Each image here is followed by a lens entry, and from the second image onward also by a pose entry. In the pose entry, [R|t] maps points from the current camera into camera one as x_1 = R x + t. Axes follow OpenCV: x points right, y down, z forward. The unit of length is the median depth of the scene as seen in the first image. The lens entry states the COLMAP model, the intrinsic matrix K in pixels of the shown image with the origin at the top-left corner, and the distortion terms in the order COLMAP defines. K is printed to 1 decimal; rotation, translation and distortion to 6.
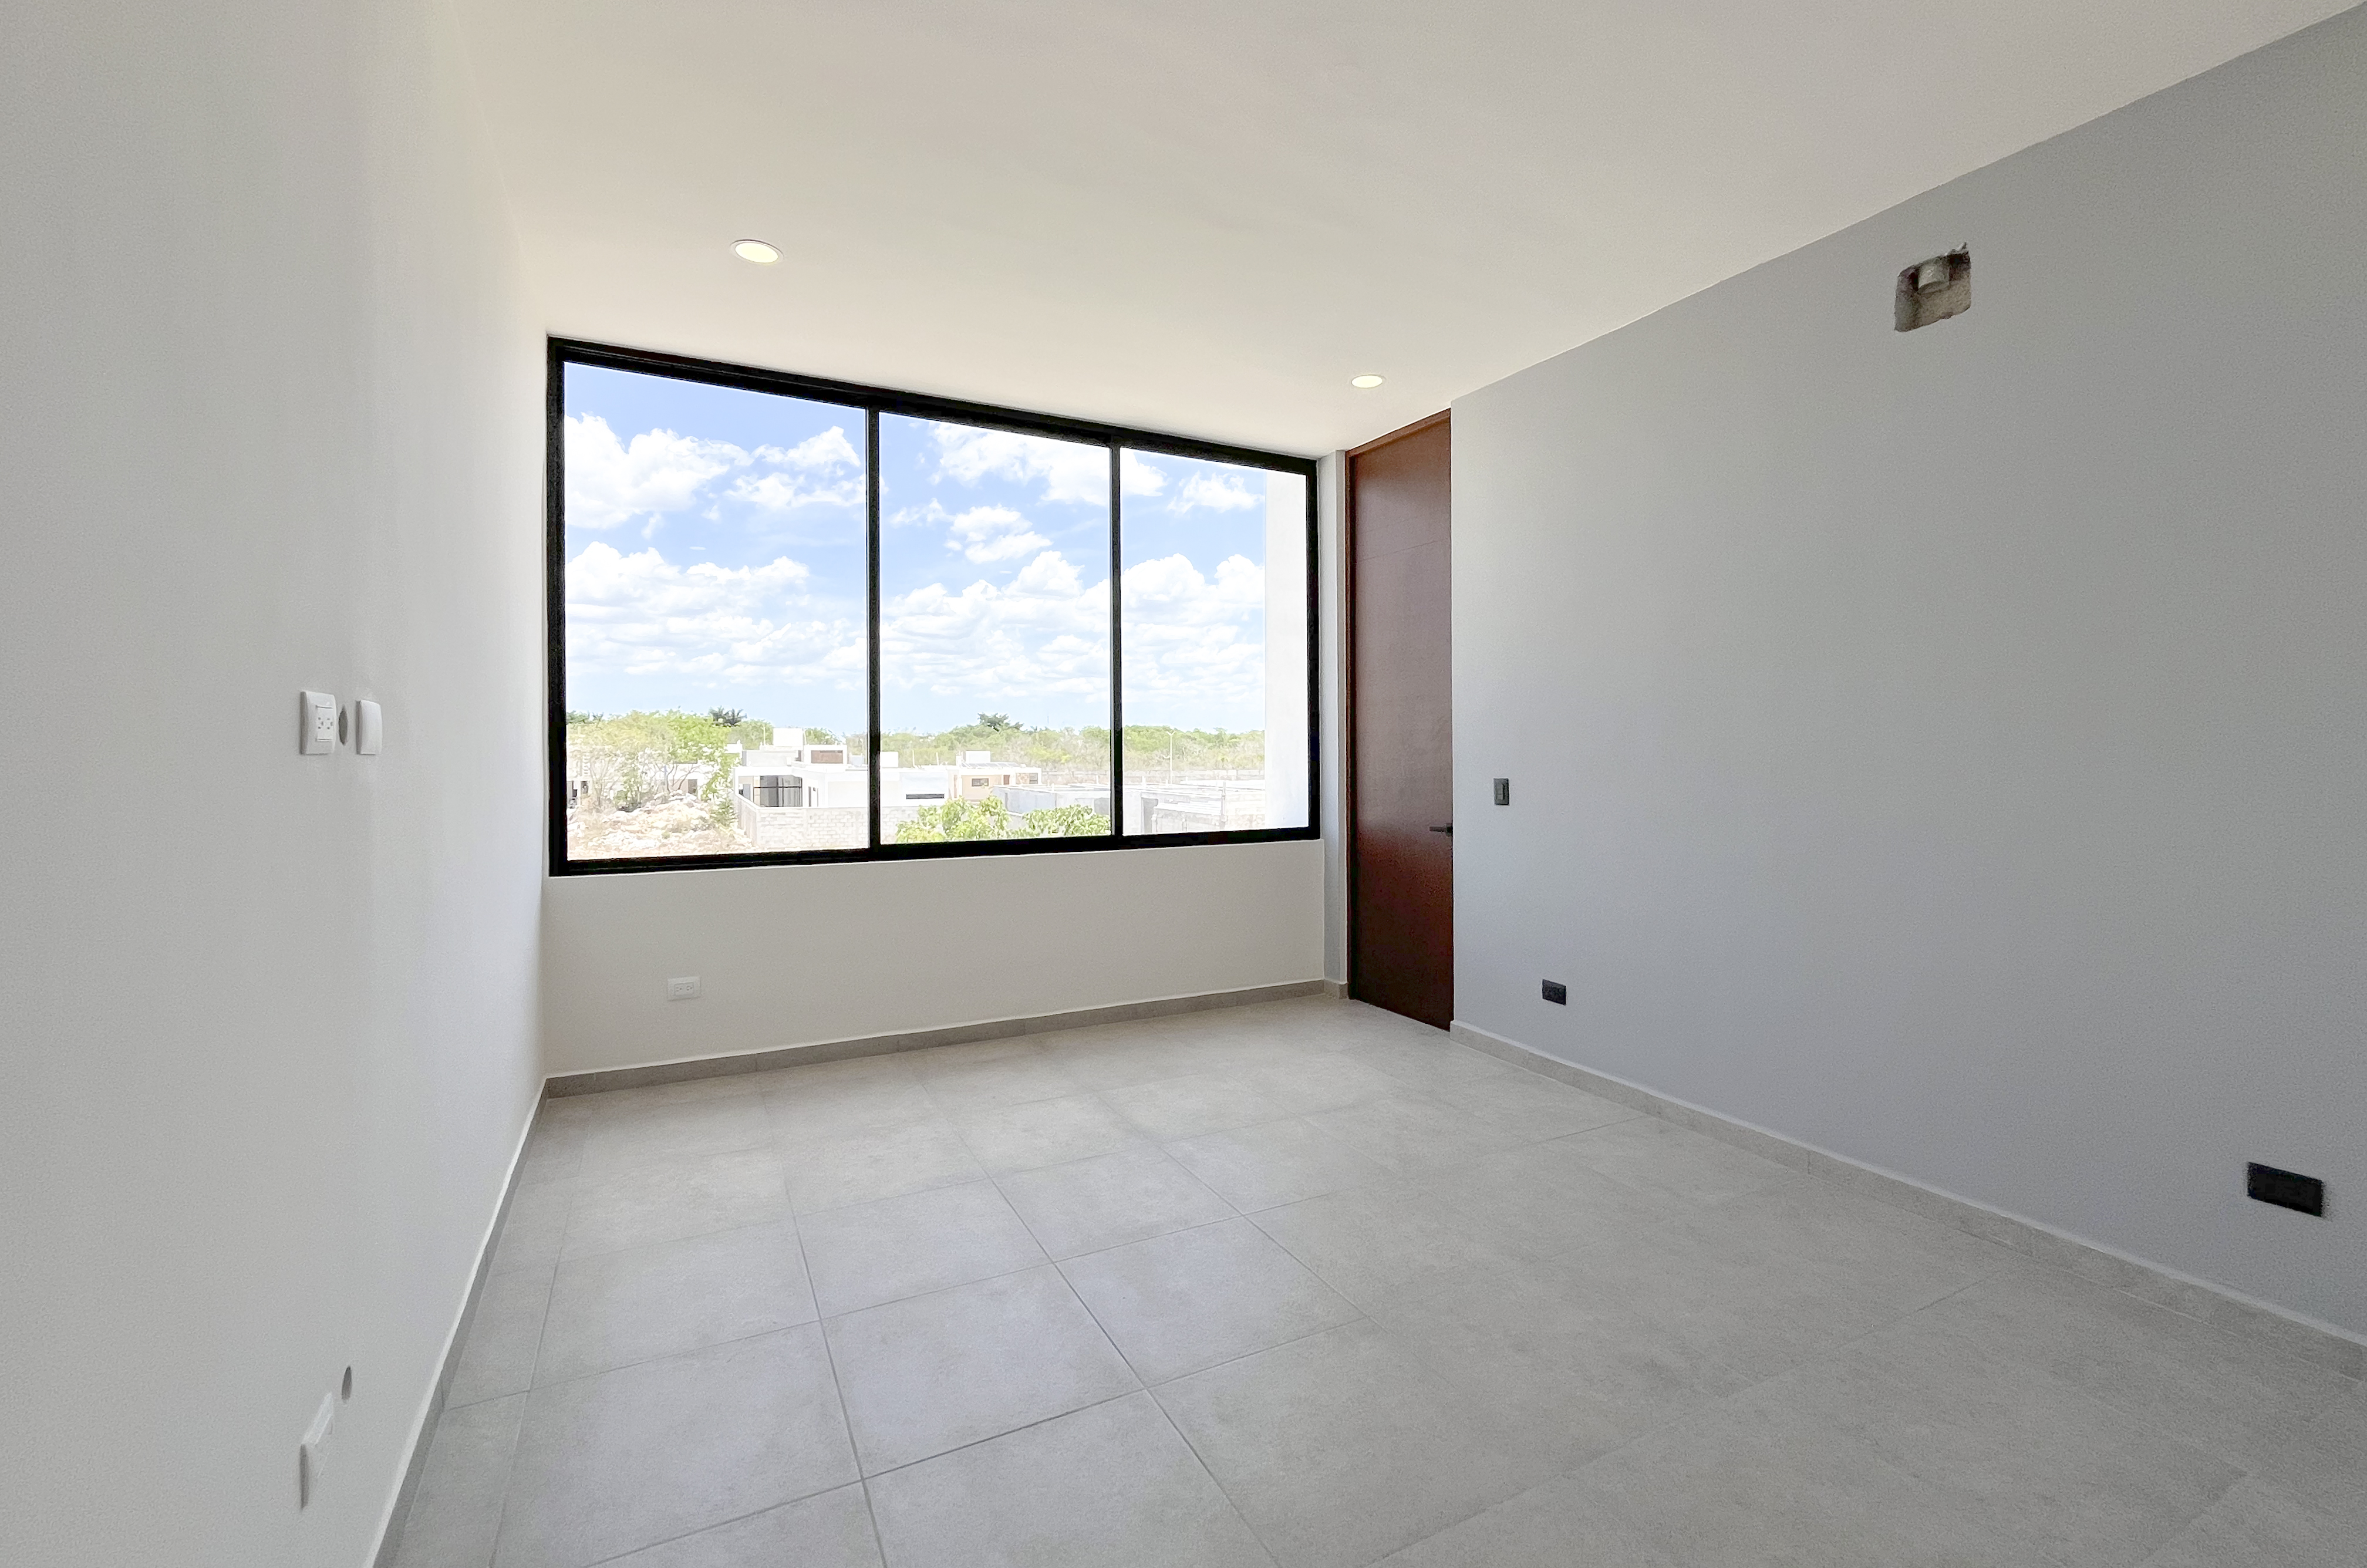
lens RADIAL K [[986.6, 0, 1170.6], [0, 986.6, 763.5], [0, 0, 1]] dist [-0.014458, -0.000283]
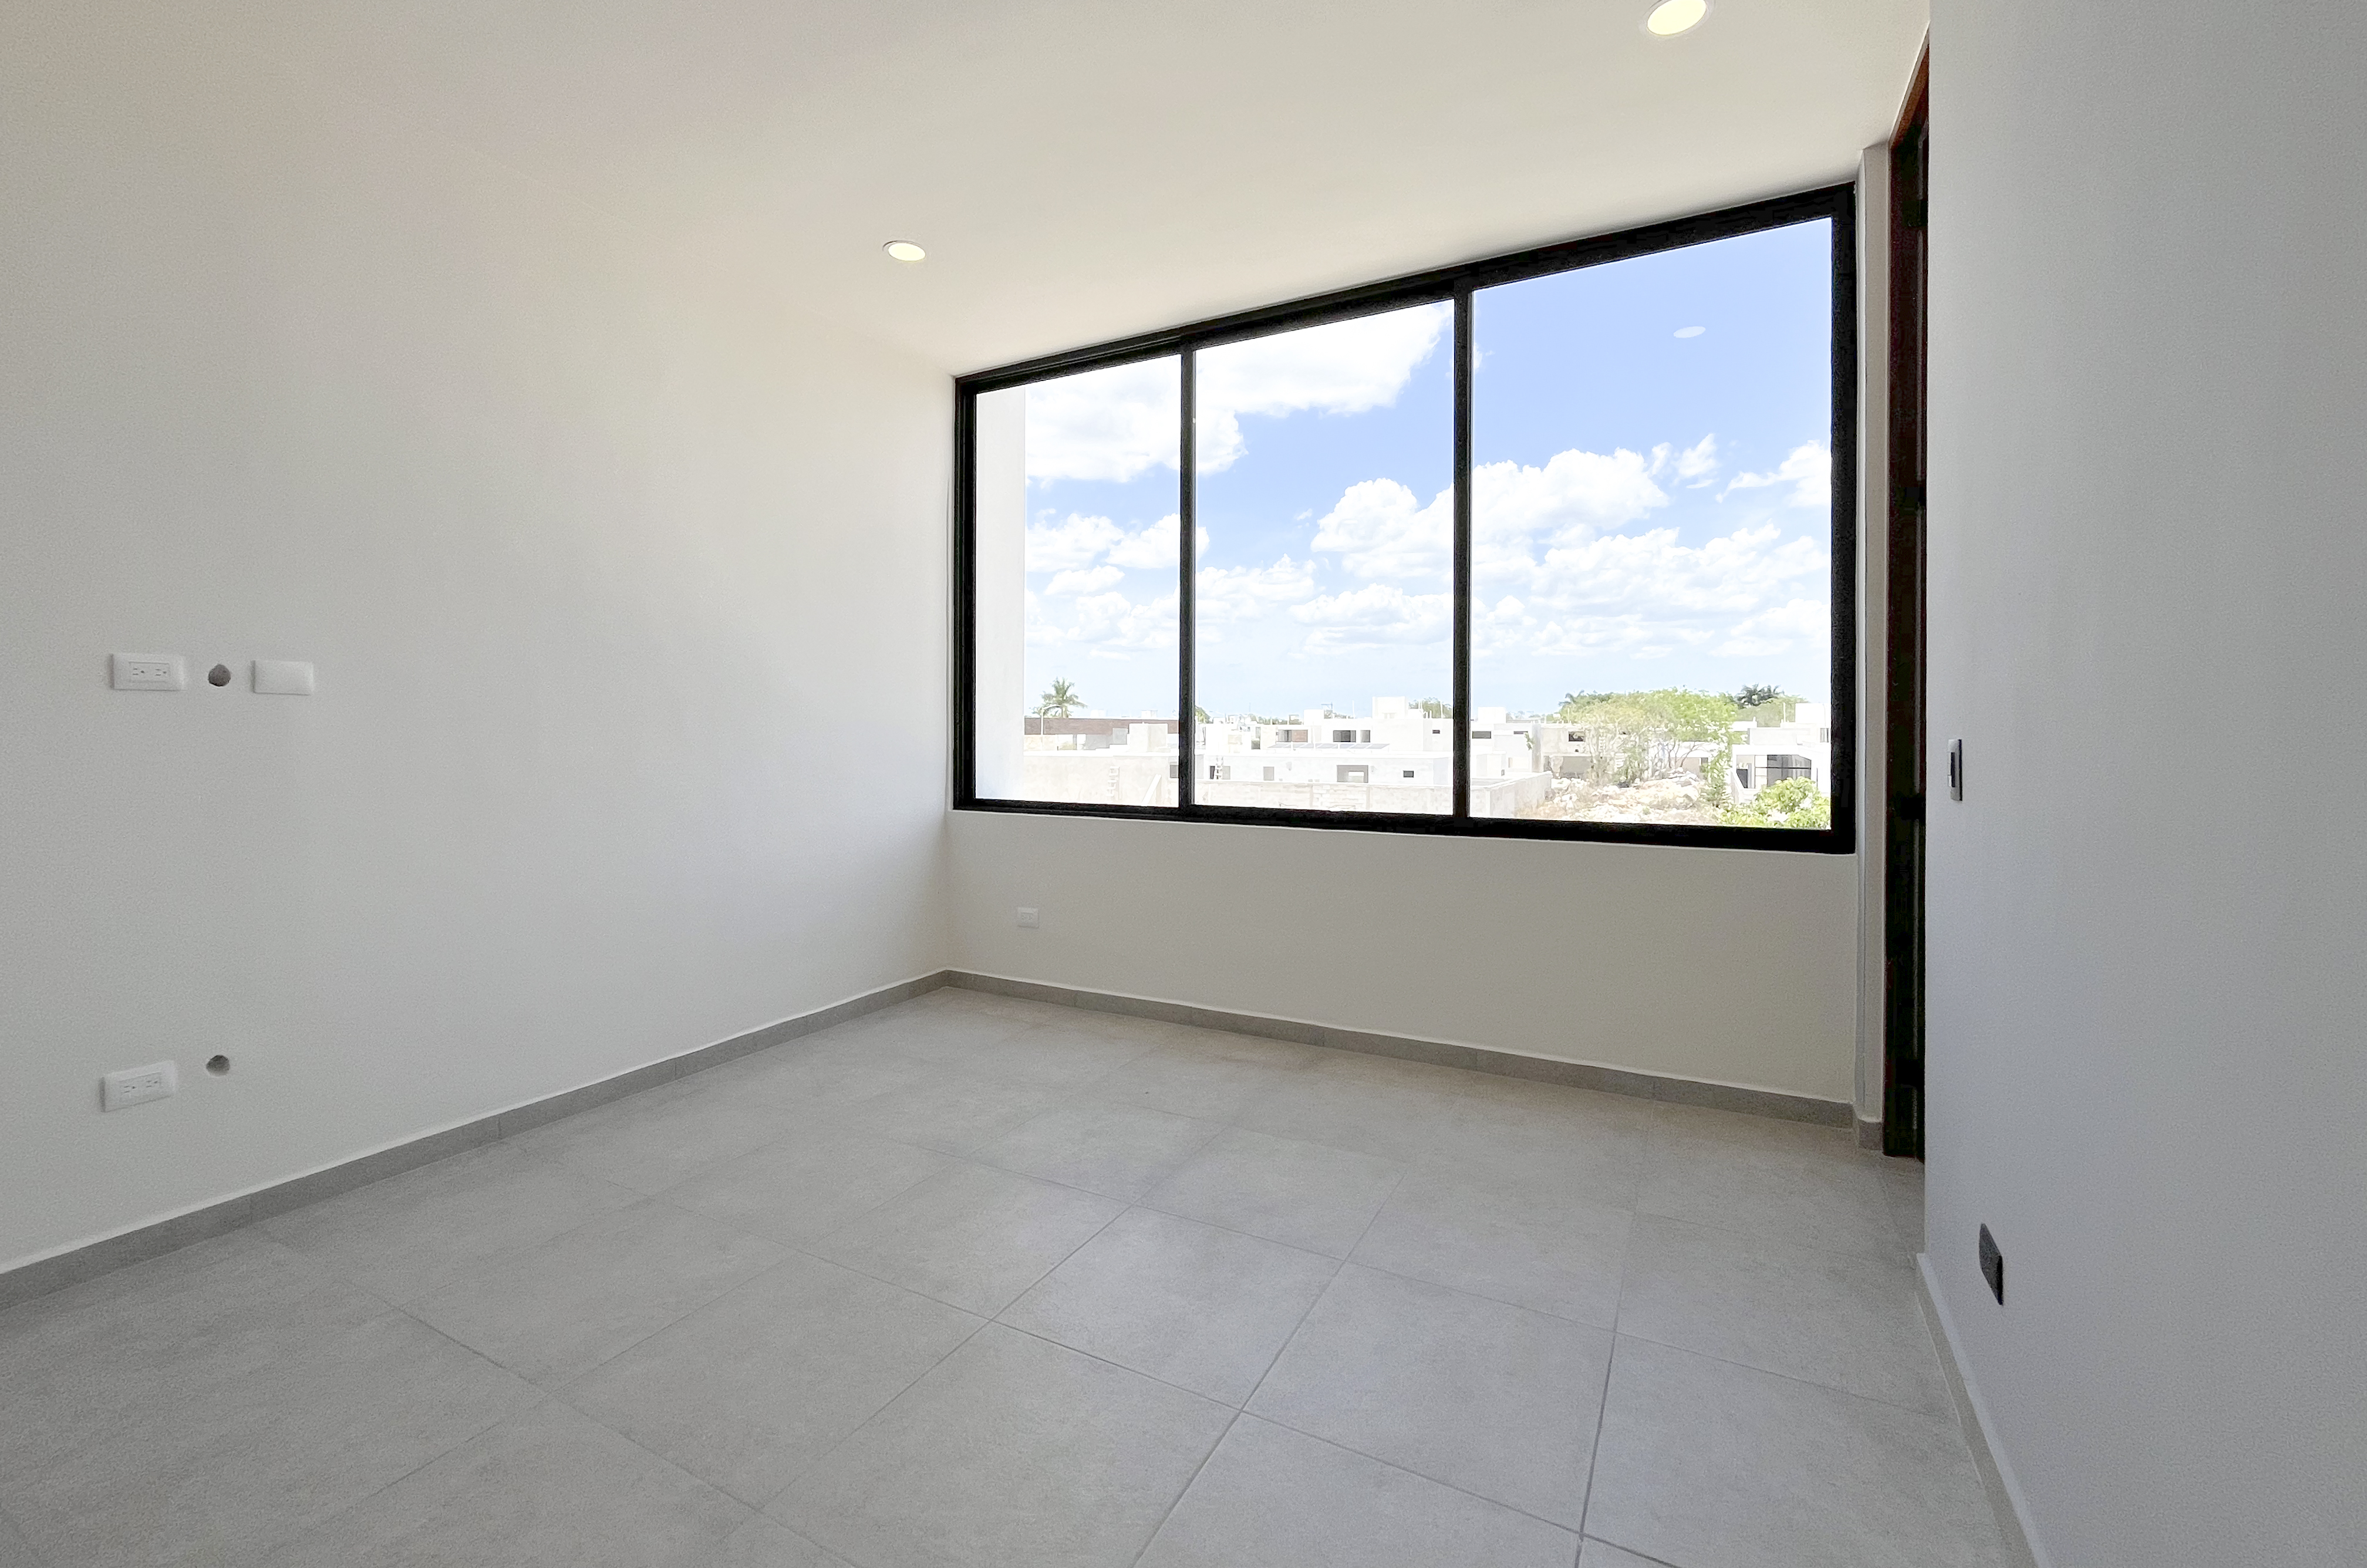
lens RADIAL K [[986.6, 0, 1284.6], [0, 986.6, 750.5], [0, 0, 1]] dist [-0.014458, -0.000283]
pose [[0.573016, 0.013118, -0.819439, 0.423721], [-0.009249, 0.999912, 0.009540, 0.015814], [0.819492, 0.002113, 0.573087, 0.413553]]
